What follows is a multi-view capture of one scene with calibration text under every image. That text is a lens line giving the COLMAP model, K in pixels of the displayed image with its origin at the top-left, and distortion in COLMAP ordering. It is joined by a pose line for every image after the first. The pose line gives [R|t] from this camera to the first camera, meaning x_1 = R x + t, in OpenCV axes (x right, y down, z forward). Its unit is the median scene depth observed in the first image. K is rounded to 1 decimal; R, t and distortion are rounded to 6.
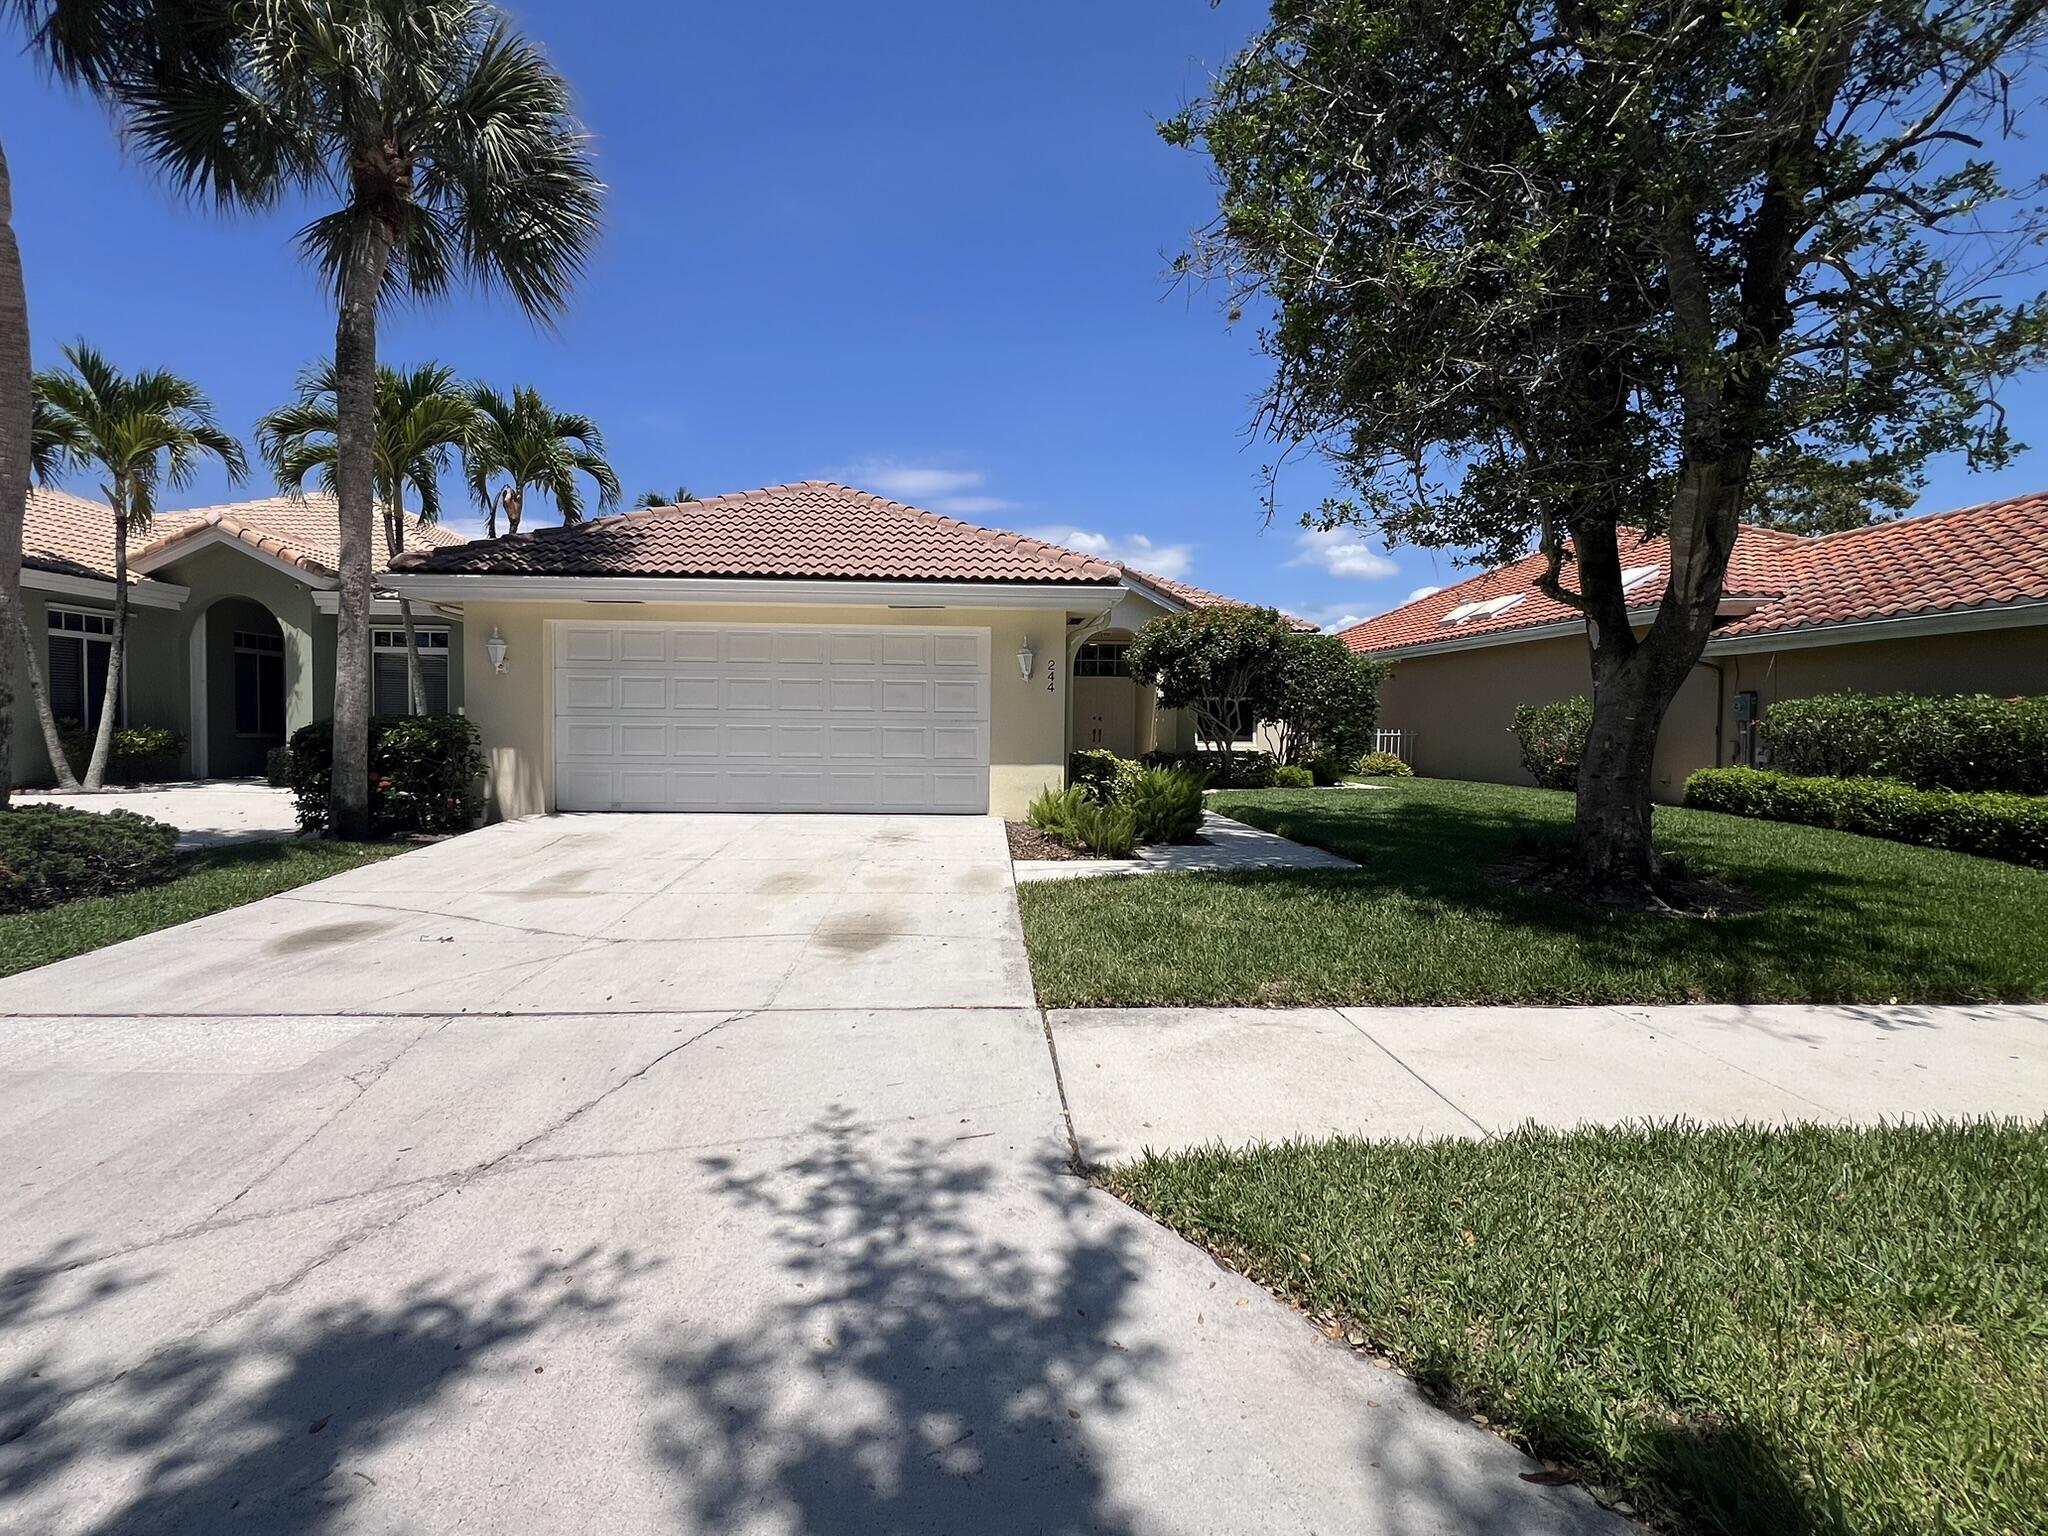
lens RADIAL K [[939.9, 0, 1019.5], [0, 939.9, 765.4], [0, 0, 1]] dist [0.003023, 0.000606]
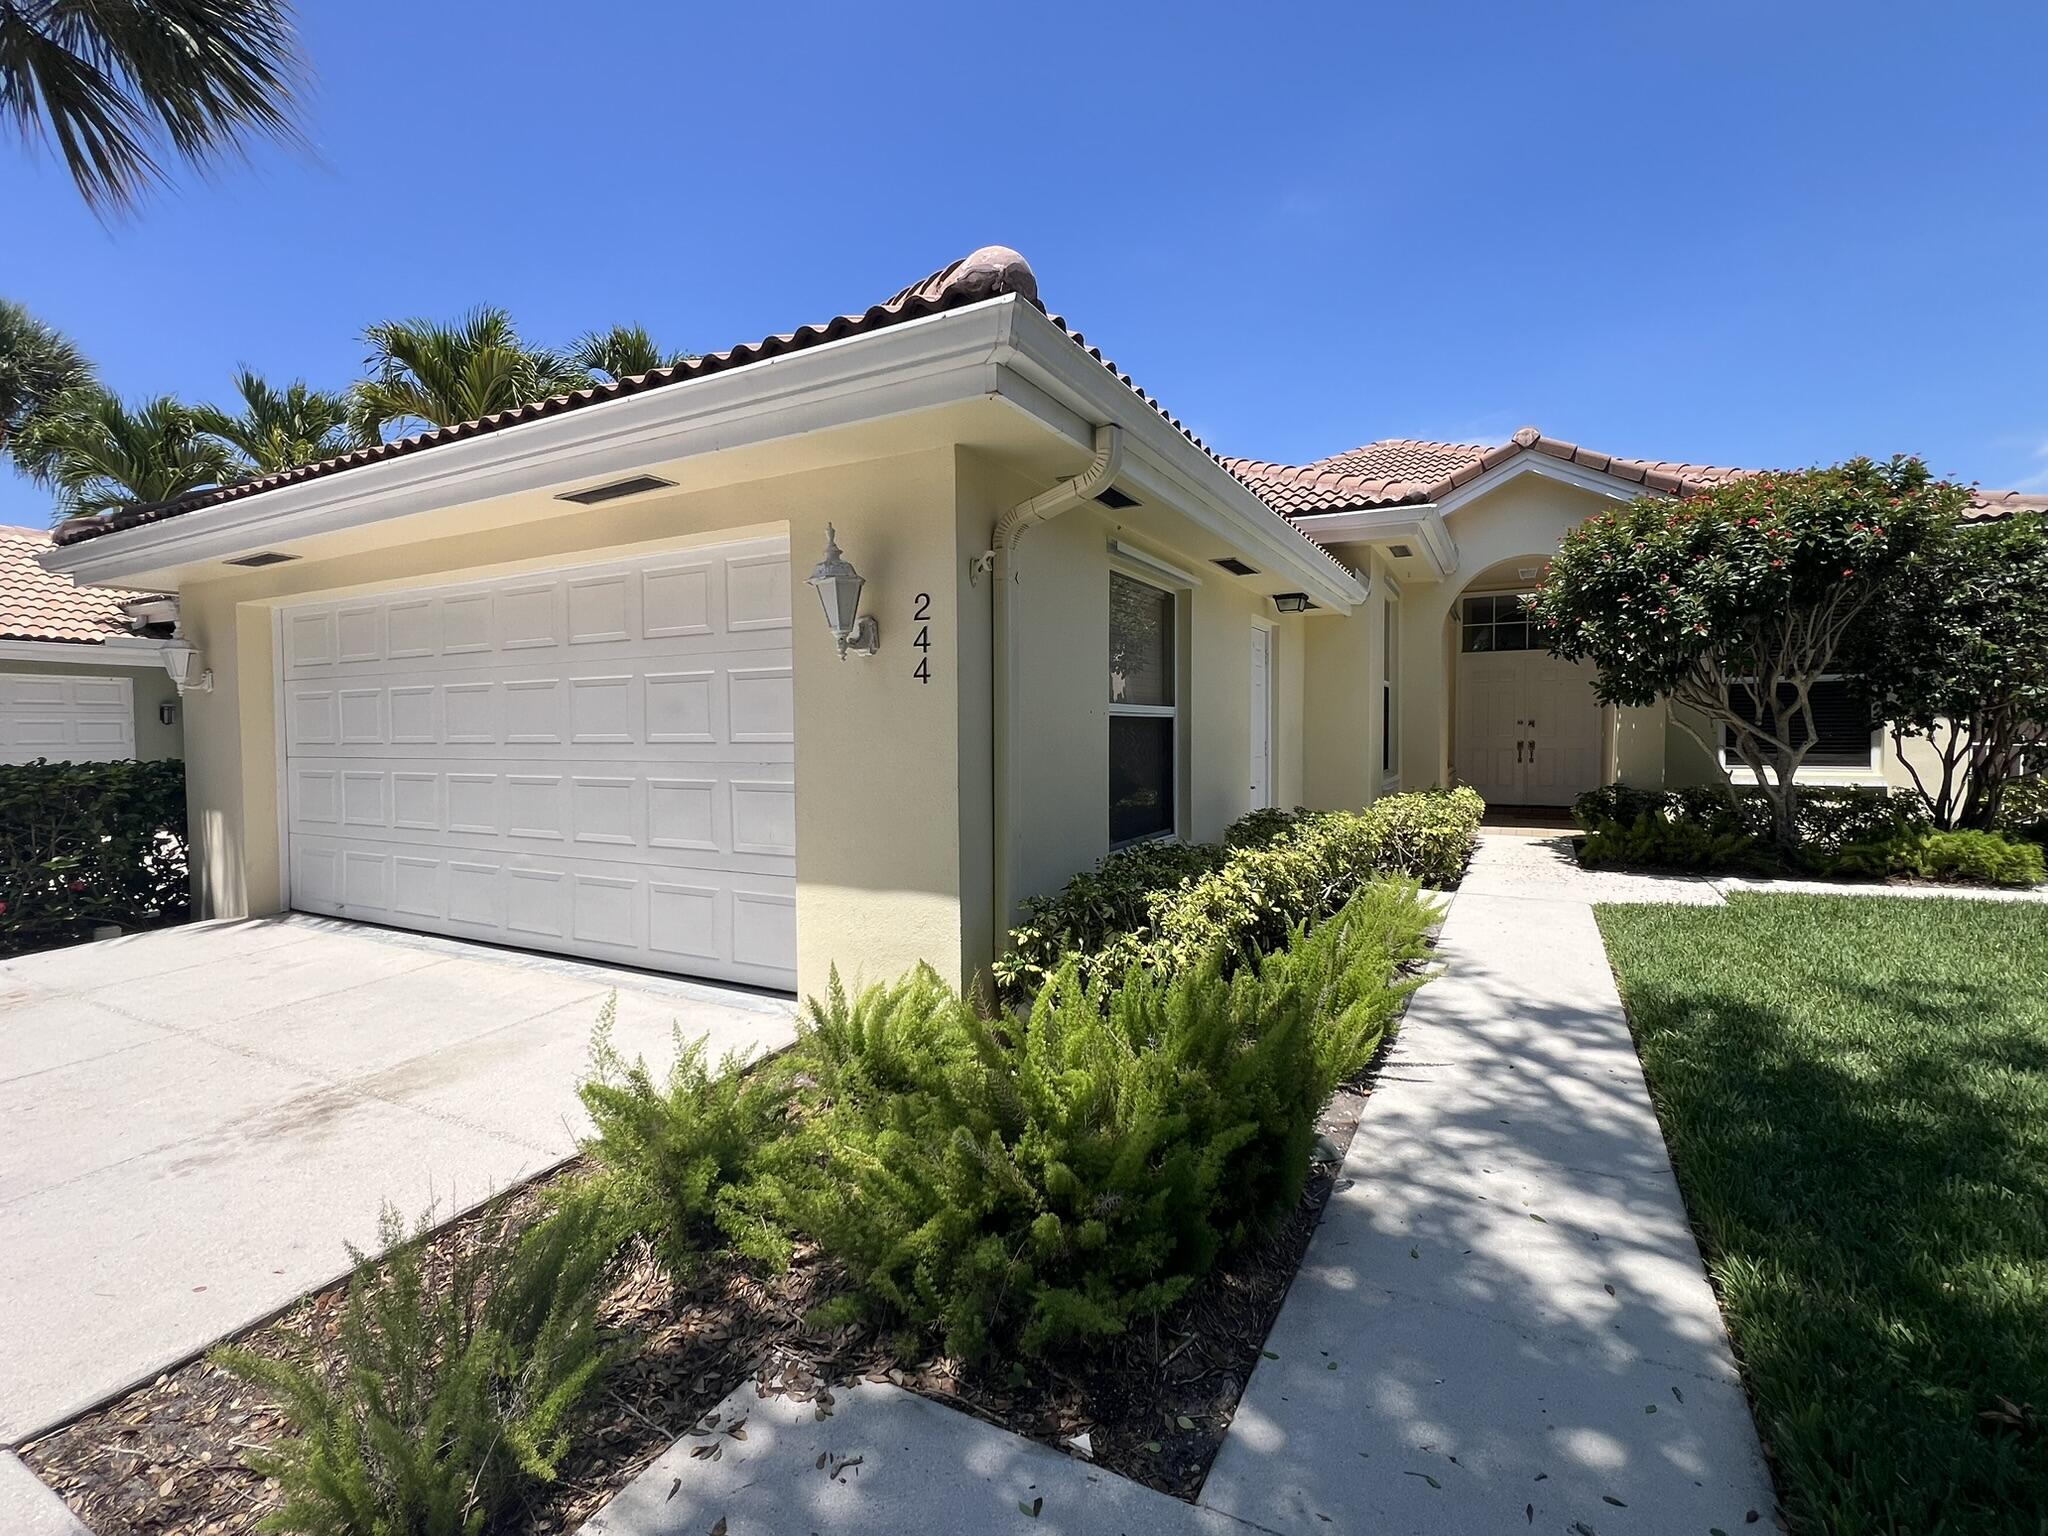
lens RADIAL K [[939.9, 0, 1029.9], [0, 939.9, 762.0], [0, 0, 1]] dist [0.003023, 0.000606]
pose [[0.855890, -0.000351, -0.517158, 0.154157], [-0.001222, 0.999996, -0.002700, -0.030078], [0.517156, 0.002943, 0.855886, 0.442339]]
